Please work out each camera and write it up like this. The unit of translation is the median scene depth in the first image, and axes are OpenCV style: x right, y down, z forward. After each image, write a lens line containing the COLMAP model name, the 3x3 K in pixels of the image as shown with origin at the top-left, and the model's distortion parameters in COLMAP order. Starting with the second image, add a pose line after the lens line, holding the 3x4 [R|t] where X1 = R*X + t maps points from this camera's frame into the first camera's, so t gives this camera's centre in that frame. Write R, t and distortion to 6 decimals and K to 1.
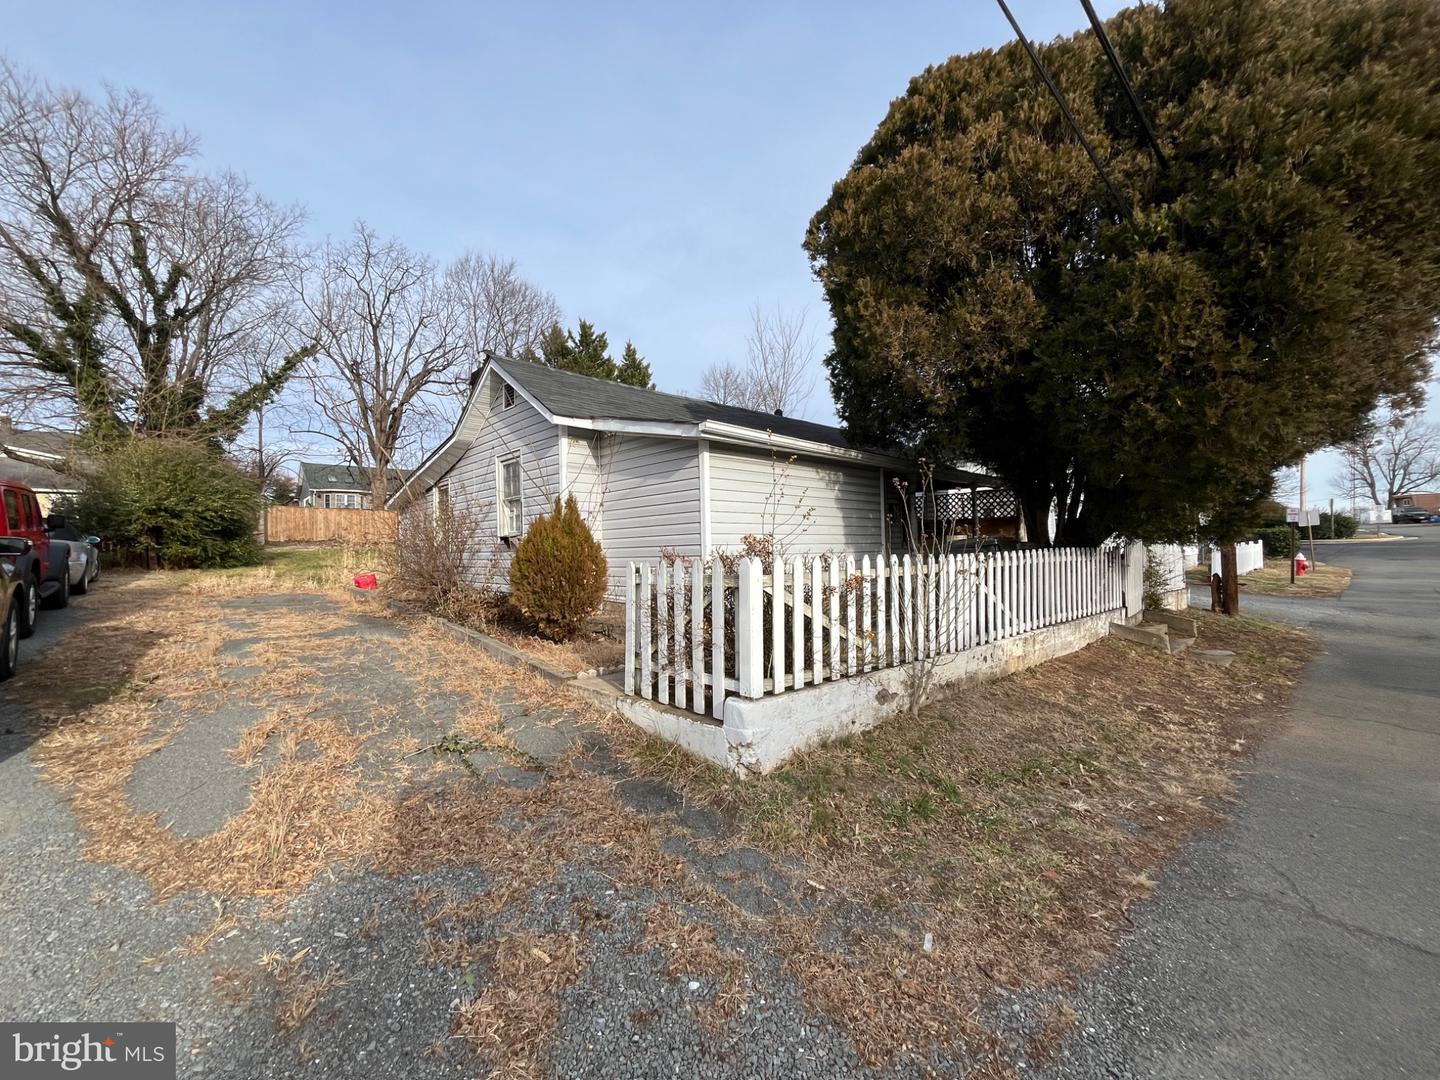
lens RADIAL K [[582.2, 0, 717.9], [0, 582.2, 542.8], [0, 0, 1]] dist [-0.003252, -0.000155]
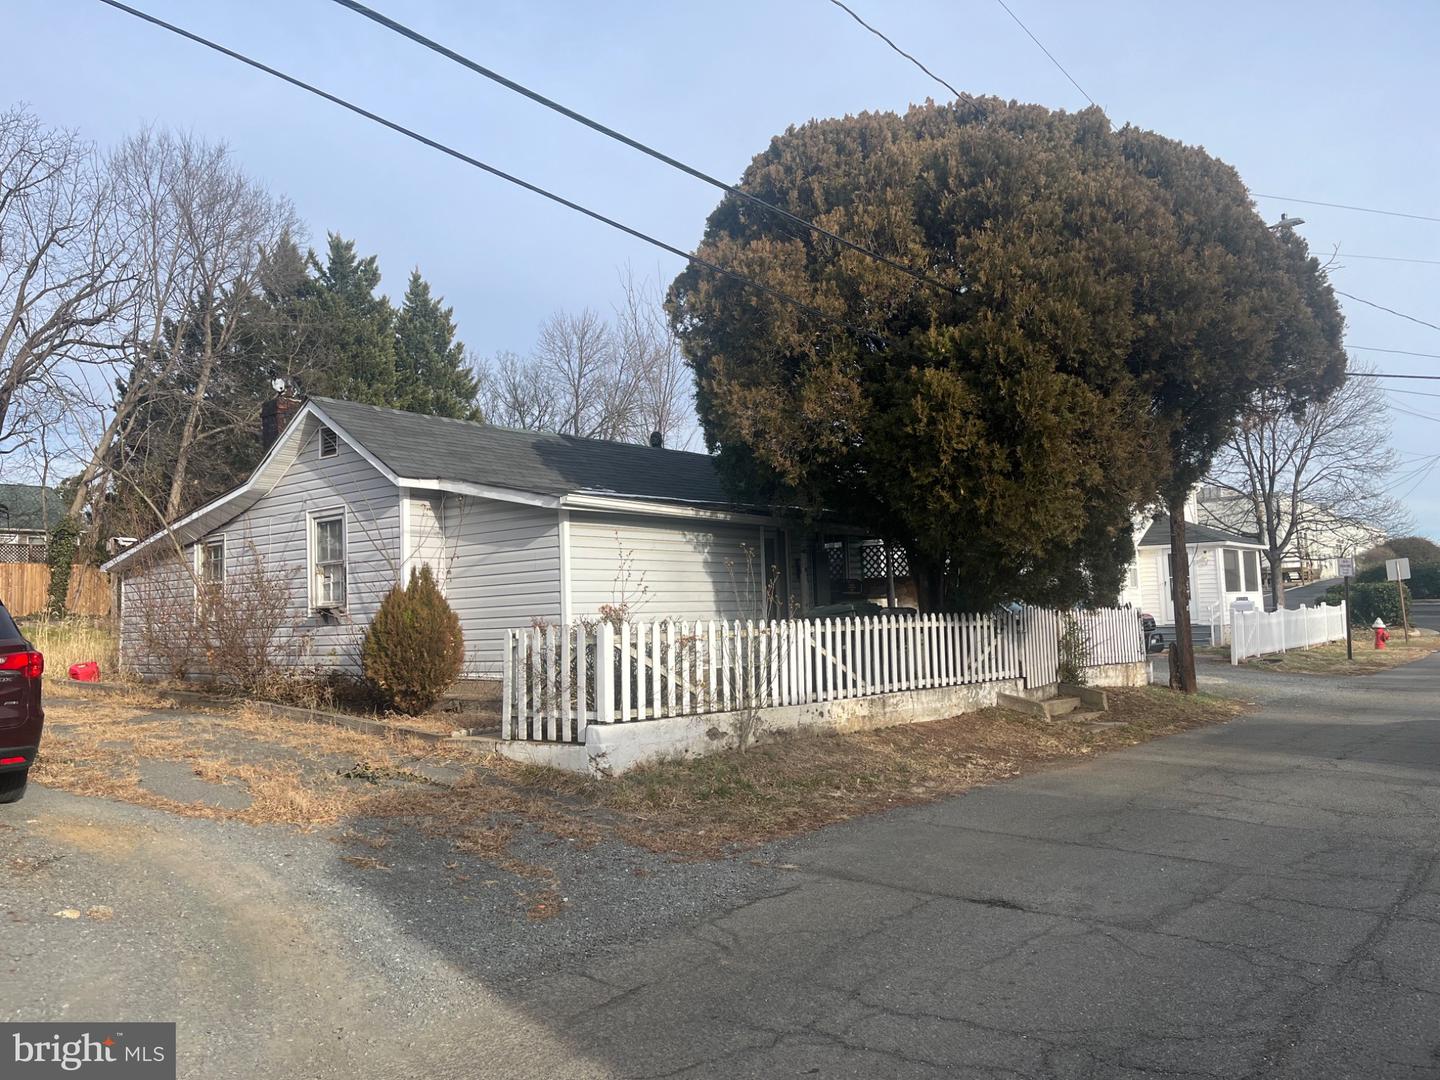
lens RADIAL K [[1094.7, 0, 707.0], [0, 1094.7, 536.3], [0, 0, 1]] dist [0.061511, -0.054141]
pose [[0.992020, -0.002564, 0.126058, -0.018332], [0.011140, 0.997666, -0.067373, -0.000687], [-0.125591, 0.068240, 0.989732, -0.943363]]
